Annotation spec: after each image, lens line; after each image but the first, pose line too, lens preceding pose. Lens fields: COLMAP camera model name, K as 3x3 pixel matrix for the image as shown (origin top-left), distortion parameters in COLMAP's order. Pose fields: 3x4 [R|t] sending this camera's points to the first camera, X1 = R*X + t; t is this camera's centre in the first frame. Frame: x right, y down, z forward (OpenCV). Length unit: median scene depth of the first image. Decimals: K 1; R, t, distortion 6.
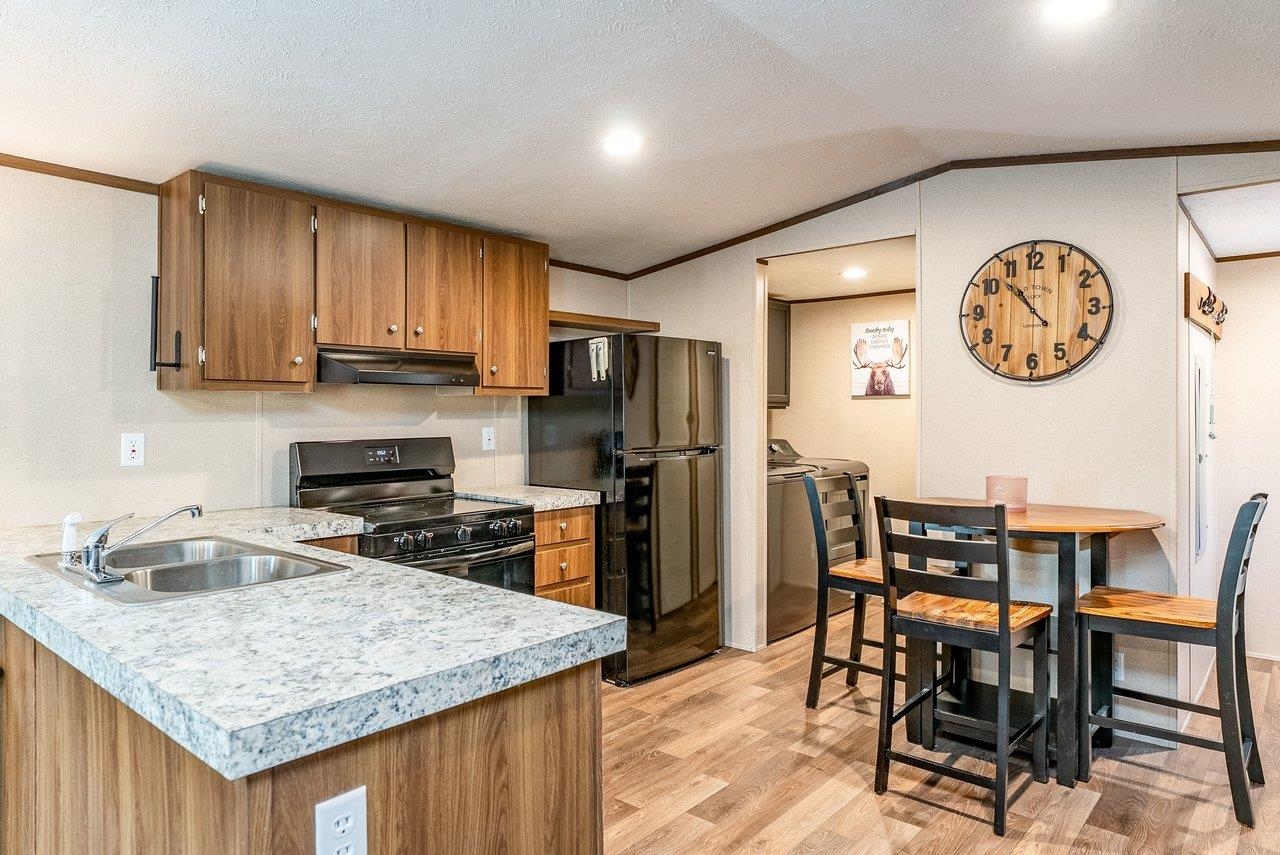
lens RADIAL K [[796.3, 0, 636.3], [0, 796.3, 424.3], [0, 0, 1]] dist [0.000595, 0.000344]
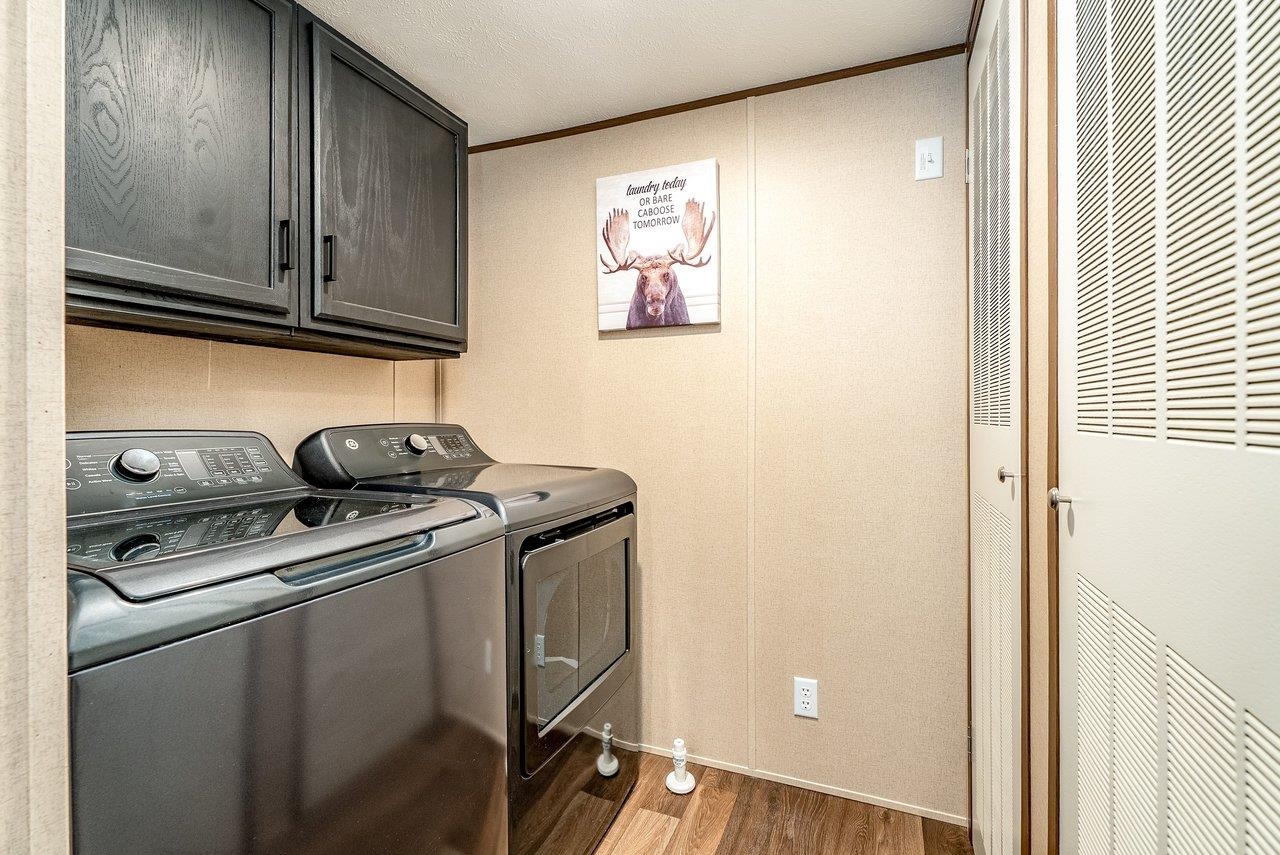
lens RADIAL K [[582.3, 0, 640.5], [0, 582.3, 420.0], [0, 0, 1]] dist [-0.003055, -0.000355]
pose [[0.949426, -0.002143, 0.313982, 0.189995], [0.004429, 0.999969, -0.006567, 0.019915], [-0.313958, 0.007626, 0.949406, 0.680950]]
